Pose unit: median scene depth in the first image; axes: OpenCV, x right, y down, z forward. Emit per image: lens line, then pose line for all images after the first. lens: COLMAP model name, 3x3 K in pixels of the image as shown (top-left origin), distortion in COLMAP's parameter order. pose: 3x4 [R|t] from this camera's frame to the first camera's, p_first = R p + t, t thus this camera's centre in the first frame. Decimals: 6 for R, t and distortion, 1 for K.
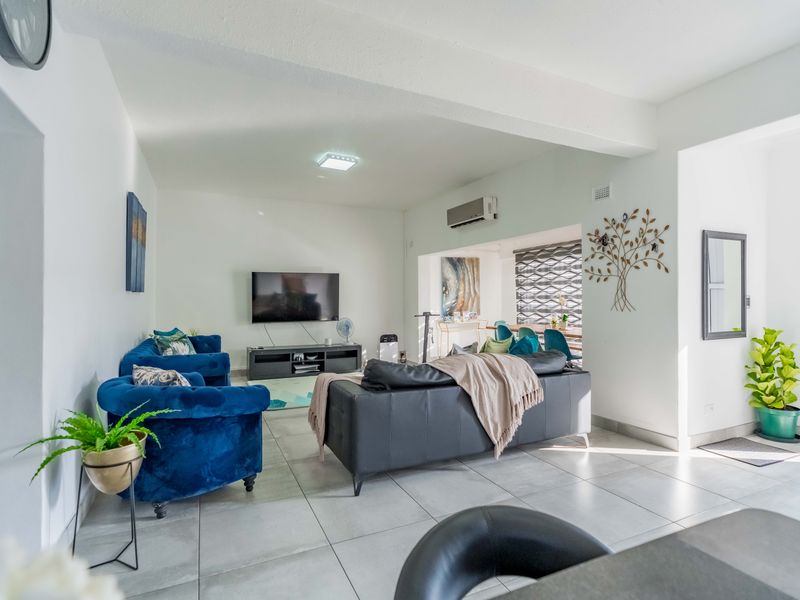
lens RADIAL K [[414.3, 0, 399.5], [0, 414.3, 298.0], [0, 0, 1]] dist [0.001021, 0.002122]
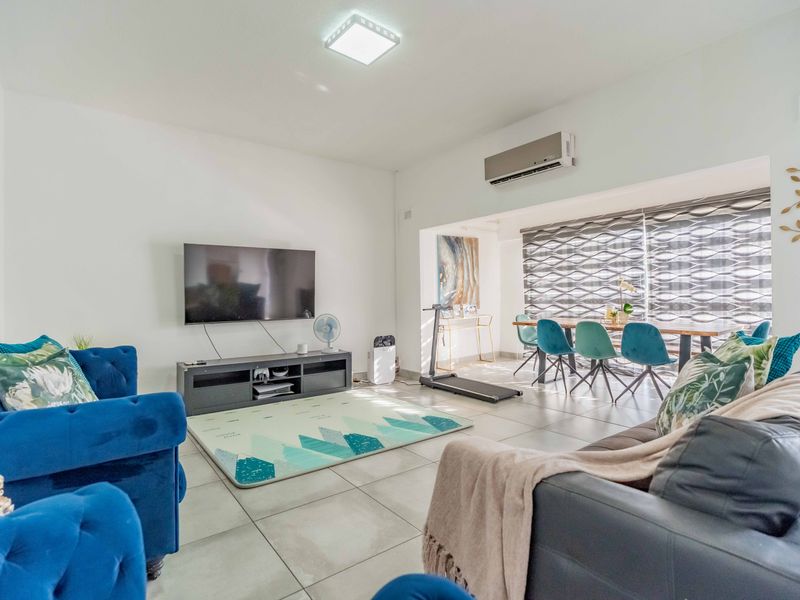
lens RADIAL K [[414.3, 0, 400.3], [0, 414.3, 298.9], [0, 0, 1]] dist [0.001021, 0.002122]
pose [[0.979070, -0.009452, 0.203304, -0.151021], [0.008429, 0.999947, 0.005894, 0.019779], [-0.203349, -0.004057, 0.979098, 0.292749]]
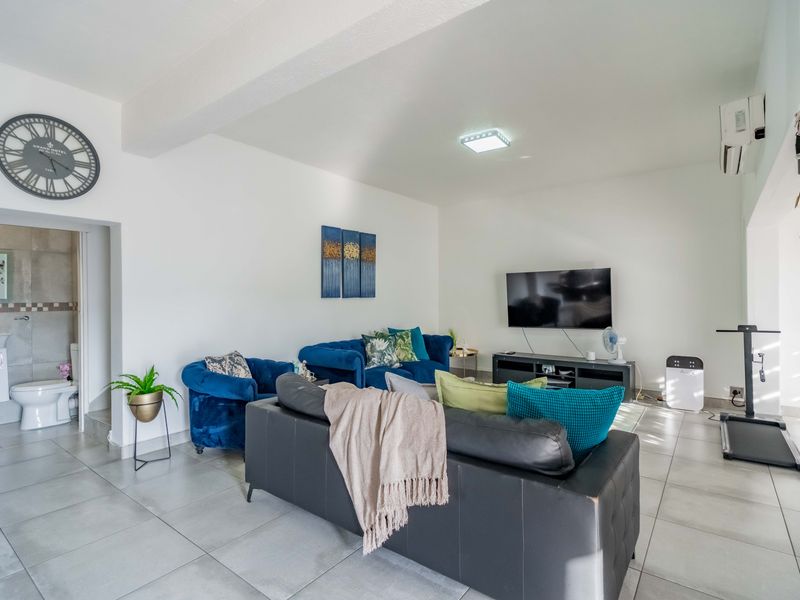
lens RADIAL K [[414.3, 0, 400.1], [0, 414.3, 297.7], [0, 0, 1]] dist [0.001021, 0.002122]
pose [[0.460808, -0.002732, -0.887496, 0.359252], [0.009628, 0.999952, 0.001921, -0.009719], [0.887448, -0.009430, 0.460812, 0.316023]]
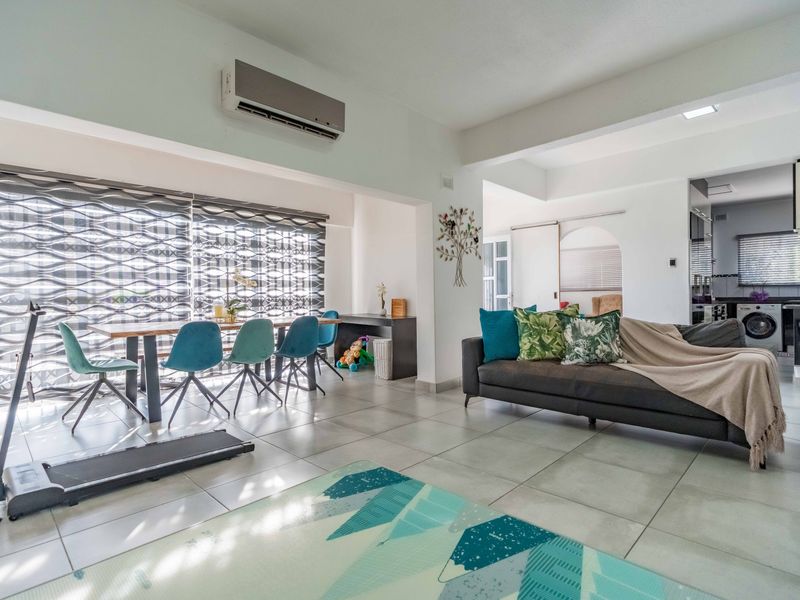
lens RADIAL K [[414.3, 0, 398.4], [0, 414.3, 298.2], [0, 0, 1]] dist [0.001021, 0.002122]
pose [[-0.338375, 0.005155, 0.940997, -0.307299], [0.011406, 0.999934, -0.001376, 0.036609], [-0.940942, 0.010268, -0.338411, 0.867732]]
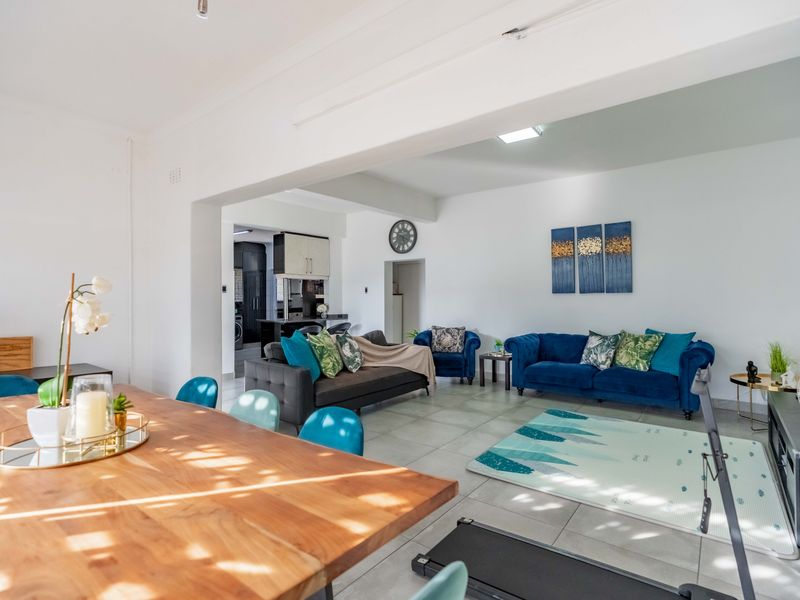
lens RADIAL K [[414.3, 0, 391.9], [0, 414.3, 302.7], [0, 0, 1]] dist [0.001021, 0.002122]
pose [[-0.897699, 0.008637, -0.440525, 0.301494], [0.004196, 0.999930, 0.011053, -0.001211], [0.440589, 0.008073, -0.897672, 1.131603]]
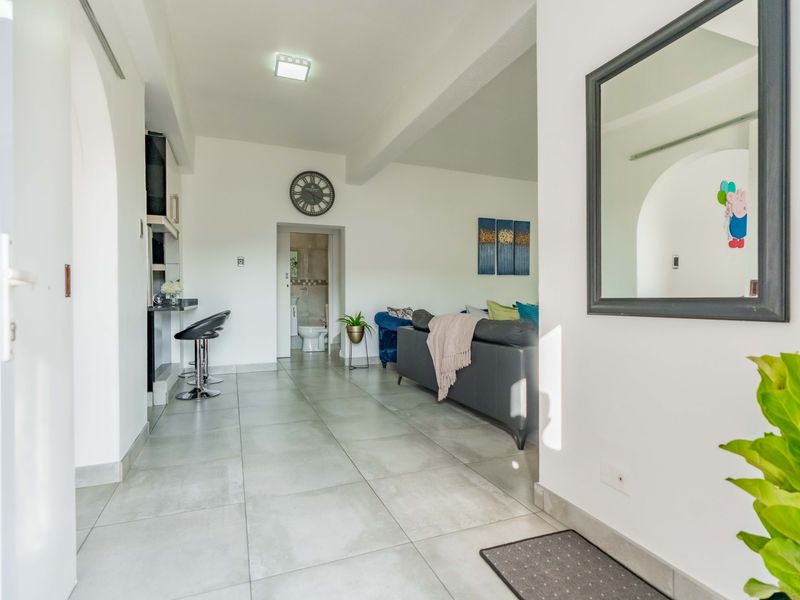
lens RADIAL K [[414.3, 0, 395.3], [0, 414.3, 297.6], [0, 0, 1]] dist [0.001021, 0.002122]
pose [[-0.061486, 0.003183, -0.998103, 0.592781], [0.003962, 0.999988, 0.002945, 0.039608], [0.998100, -0.003774, -0.061498, 0.400073]]
